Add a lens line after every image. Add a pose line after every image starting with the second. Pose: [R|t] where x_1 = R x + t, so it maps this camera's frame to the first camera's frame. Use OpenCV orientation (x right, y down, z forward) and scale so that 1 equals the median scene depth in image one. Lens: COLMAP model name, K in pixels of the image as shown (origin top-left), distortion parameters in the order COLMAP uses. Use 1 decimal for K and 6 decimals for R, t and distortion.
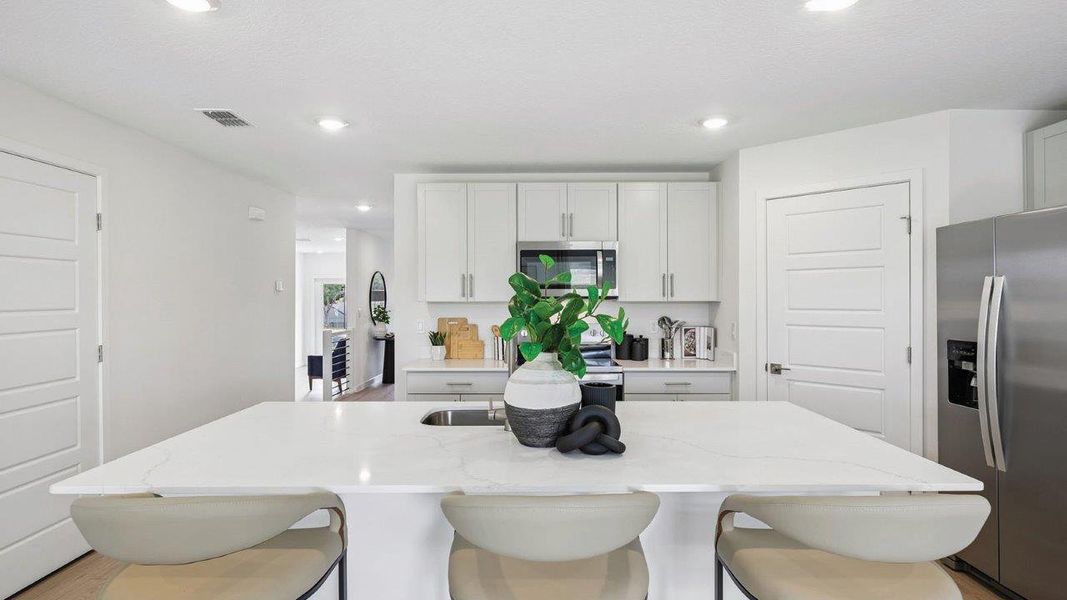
lens RADIAL K [[560.3, 0, 533.5], [0, 560.3, 300.0], [0, 0, 1]] dist [0.001287, 0.000160]
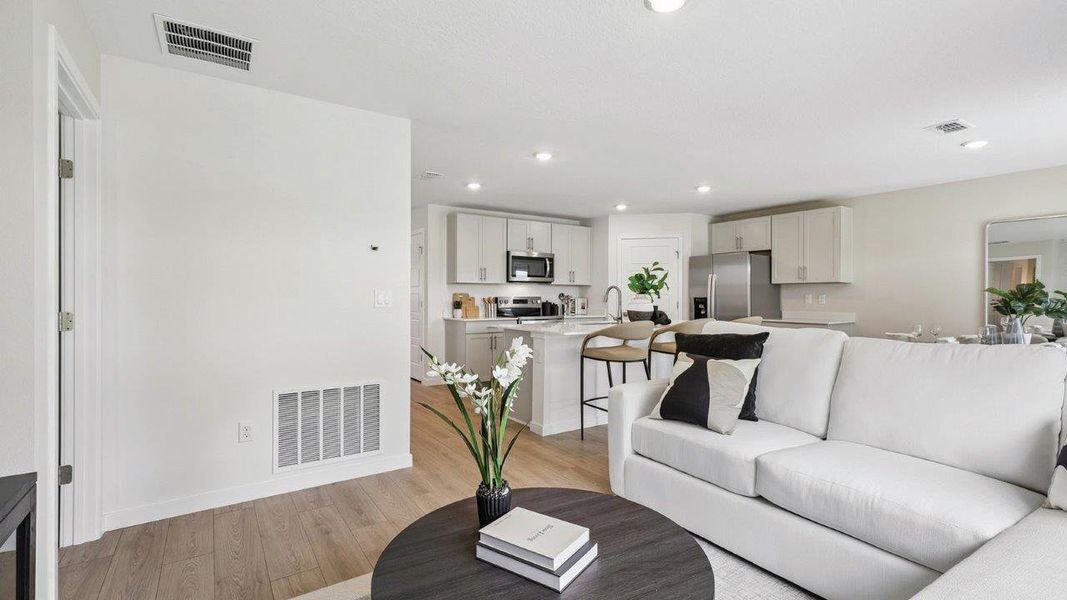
lens RADIAL K [[479.1, 0, 535.4], [0, 479.1, 297.8], [0, 0, 1]] dist [0.001362, 0.000187]
pose [[0.824256, 0.002375, 0.566212, -0.819830], [-0.000704, 0.999995, -0.003170, 0.053033], [-0.566216, 0.002214, 0.824254, -0.330239]]
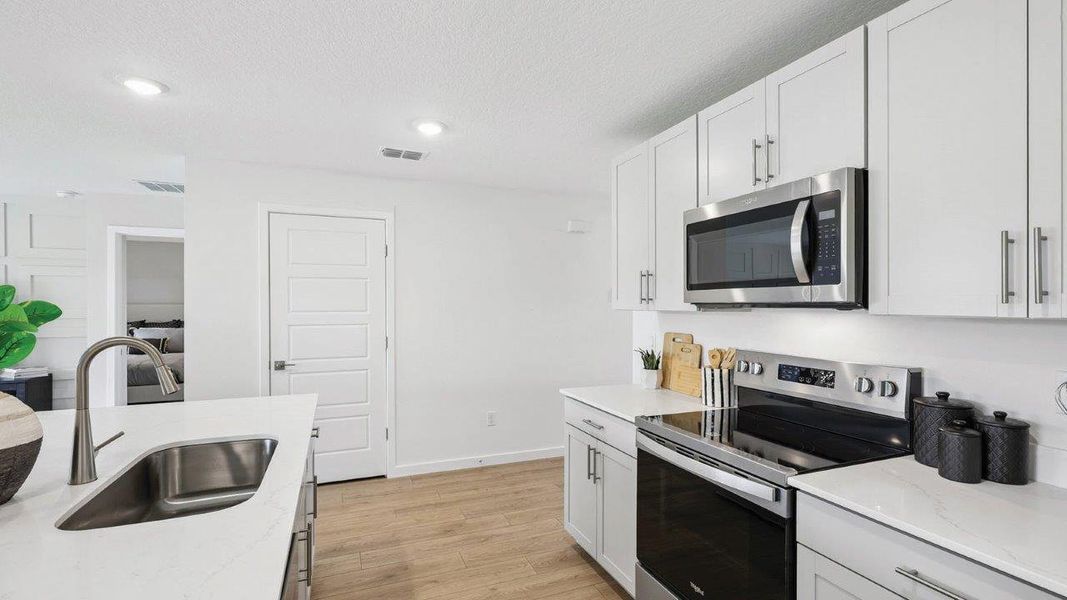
lens RADIAL K [[486.4, 0, 538.4], [0, 486.4, 305.1], [0, 0, 1]] dist [0.003106, 0.000713]
pose [[0.380628, 0.004230, -0.924719, 0.380287], [-0.009139, 0.999958, 0.000813, -0.002702], [0.924683, 0.008142, 0.380650, 0.633518]]
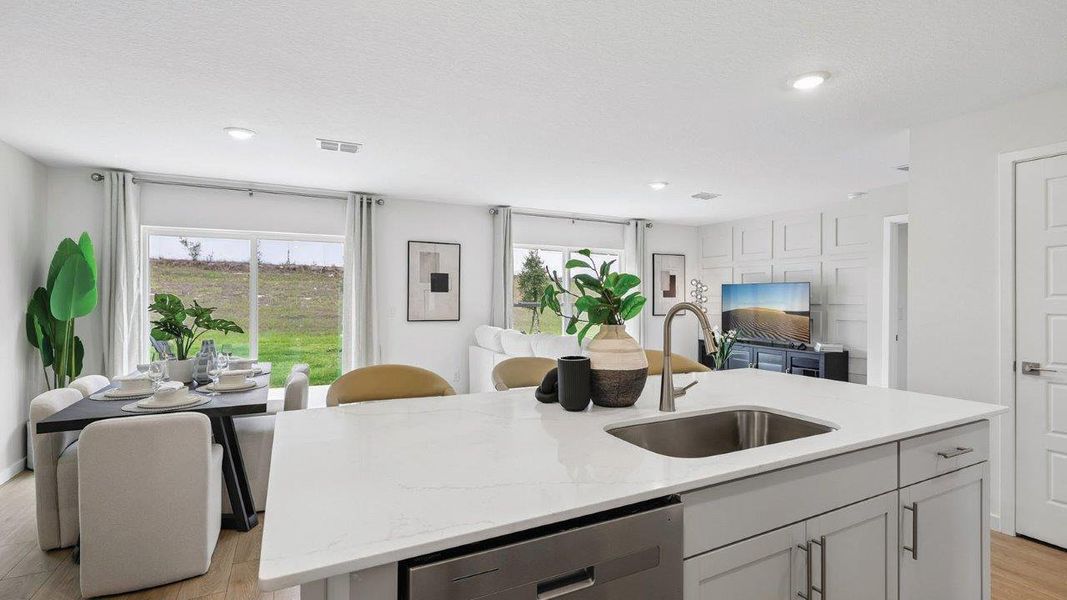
lens RADIAL K [[483.8, 0, 536.8], [0, 483.8, 300.1], [0, 0, 1]] dist [0.002386, -0.000630]
pose [[-0.889859, 0.002136, -0.456230, 0.270551], [-0.003616, 0.999925, 0.011734, 0.014319], [0.456220, 0.012092, -0.889785, 0.797046]]
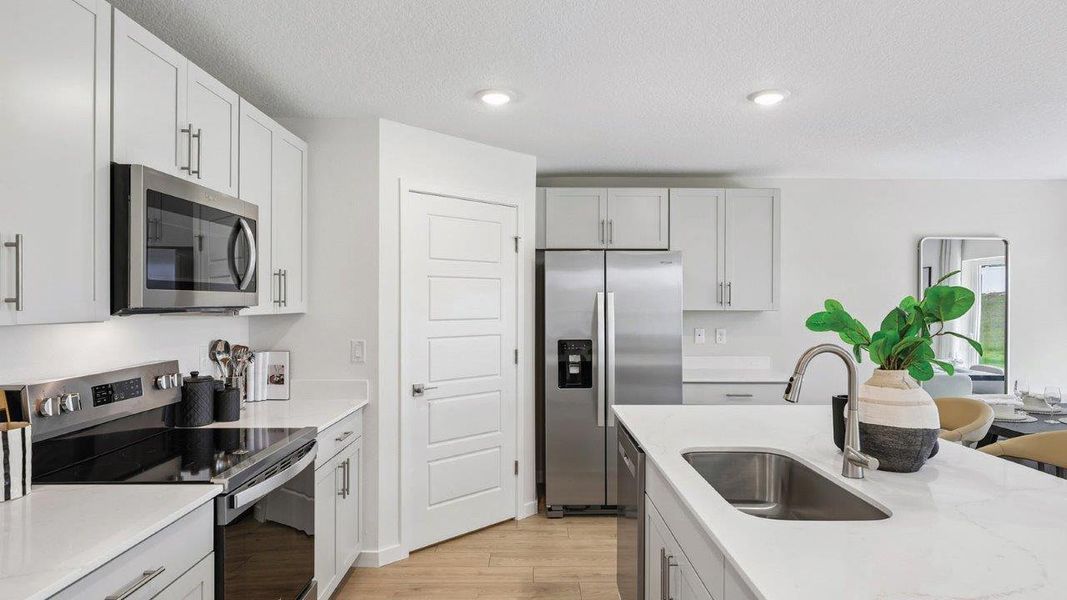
lens RADIAL K [[612.0, 0, 533.6], [0, 612.0, 305.0], [0, 0, 1]] dist [0.000823, -0.001284]
pose [[-0.005040, -0.002232, 0.999985, -0.434252], [0.004831, 0.999986, 0.002256, -0.007887], [-0.999976, 0.004843, -0.005029, 0.705331]]
